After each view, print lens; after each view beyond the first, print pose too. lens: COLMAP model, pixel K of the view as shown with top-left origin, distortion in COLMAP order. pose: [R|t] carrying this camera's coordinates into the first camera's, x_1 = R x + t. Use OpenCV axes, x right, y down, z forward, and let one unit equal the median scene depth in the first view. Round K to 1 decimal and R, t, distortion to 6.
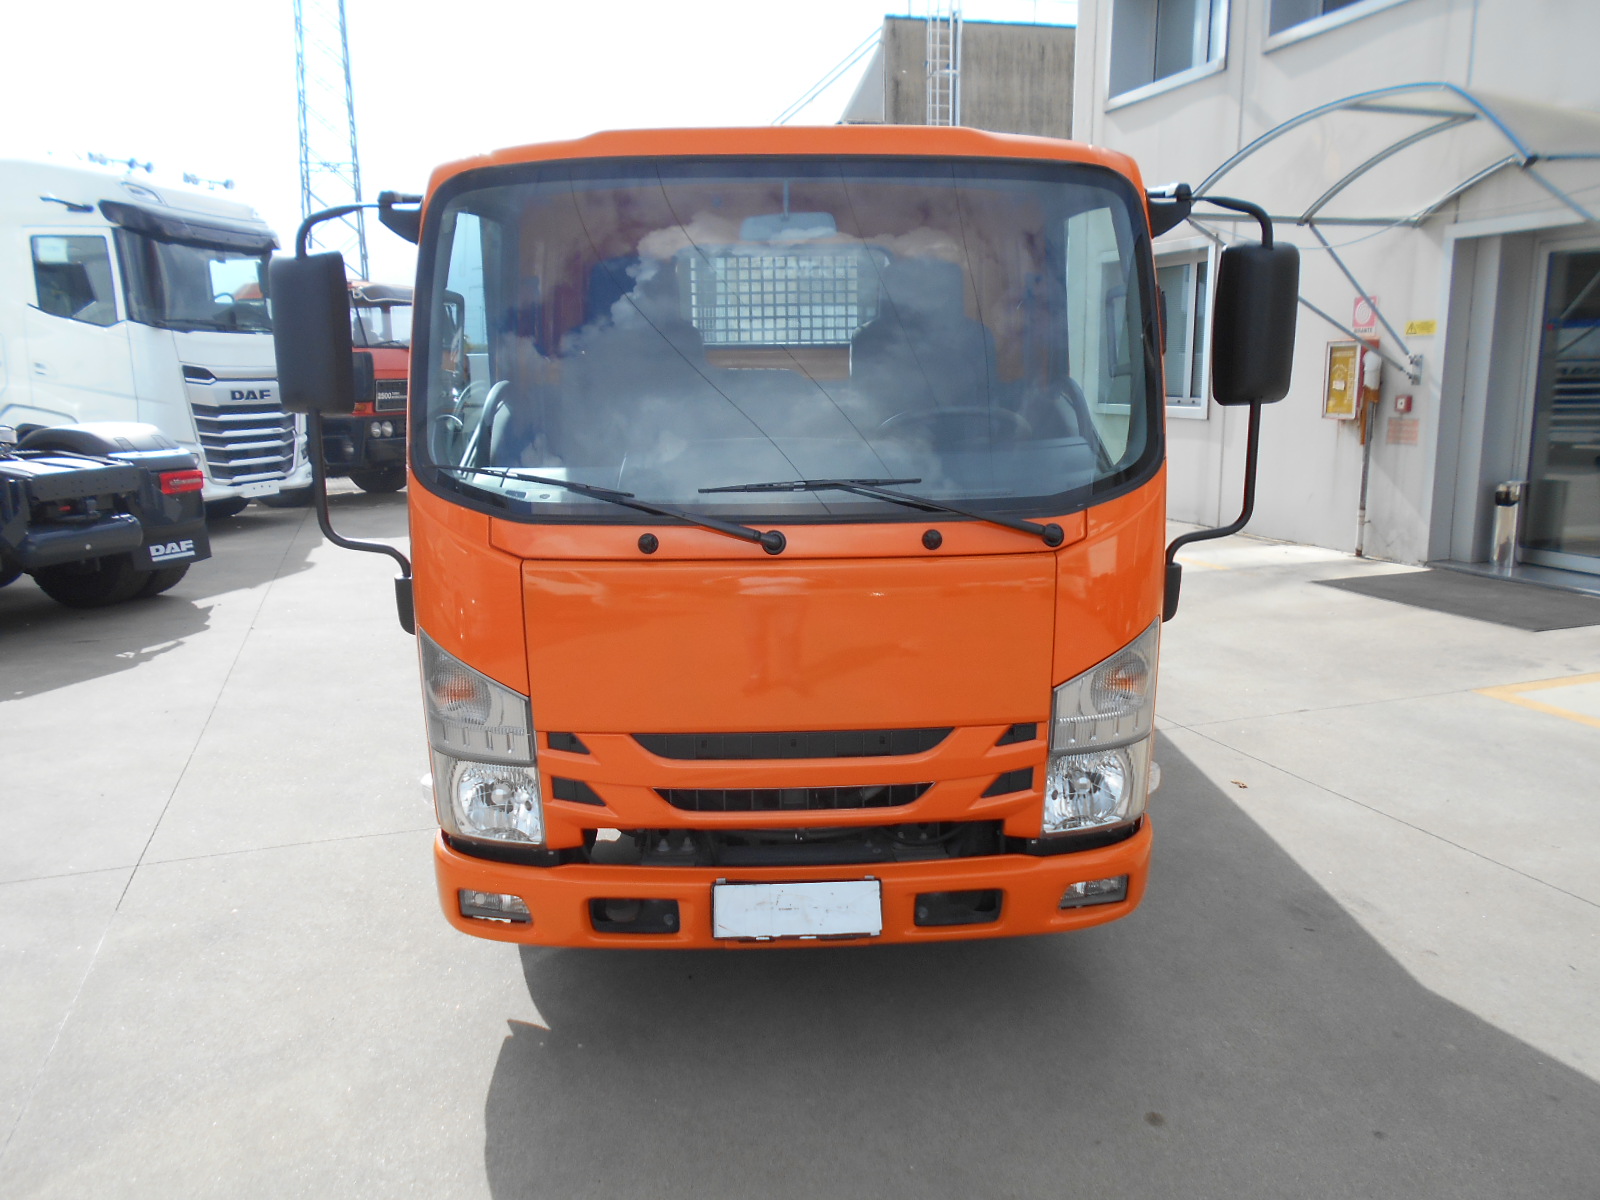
lens RADIAL K [[1228.8, 0, 789.8], [0, 1228.8, 597.1], [0, 0, 1]] dist [0.000068, 0.004550]
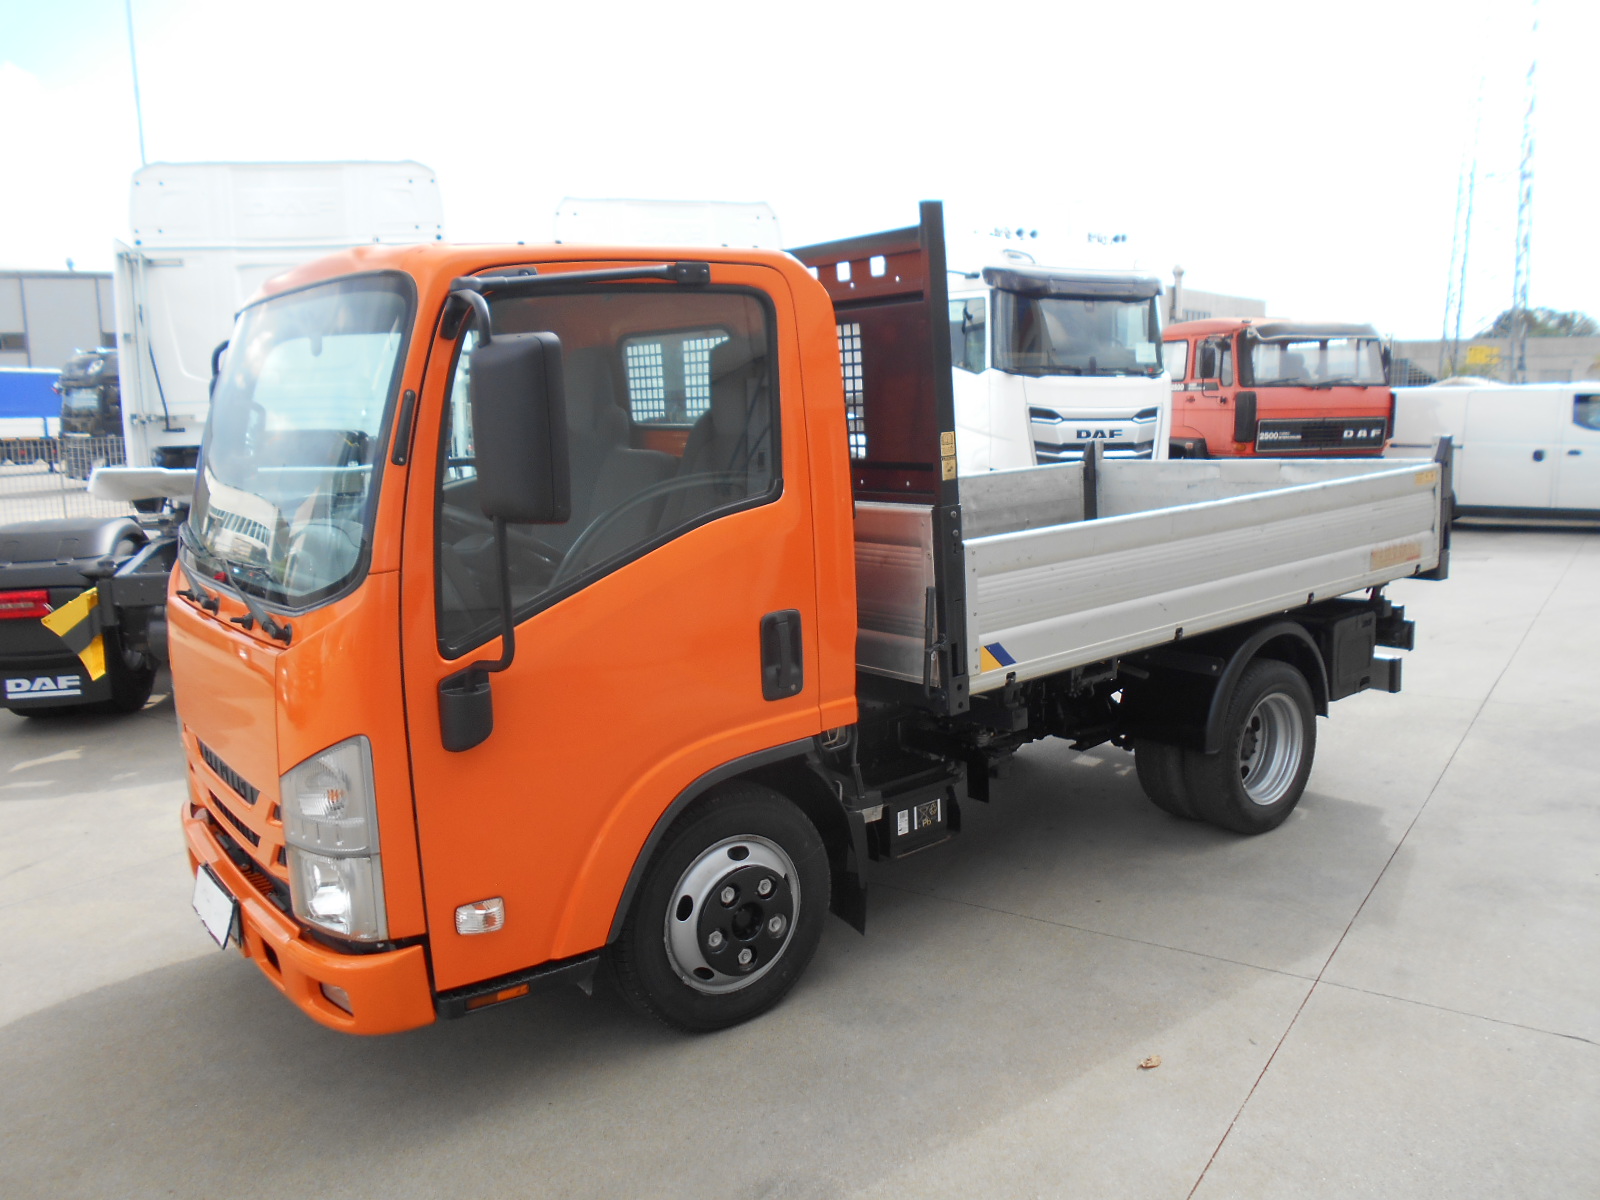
lens RADIAL K [[1229.3, 0, 777.4], [0, 1229.3, 579.1], [0, 0, 1]] dist [0.013173, 0.009916]
pose [[0.610467, 0.115665, -0.783551, 0.259399], [-0.143136, 0.989102, 0.034490, -0.038184], [0.779001, 0.091099, 0.620370, 0.134378]]
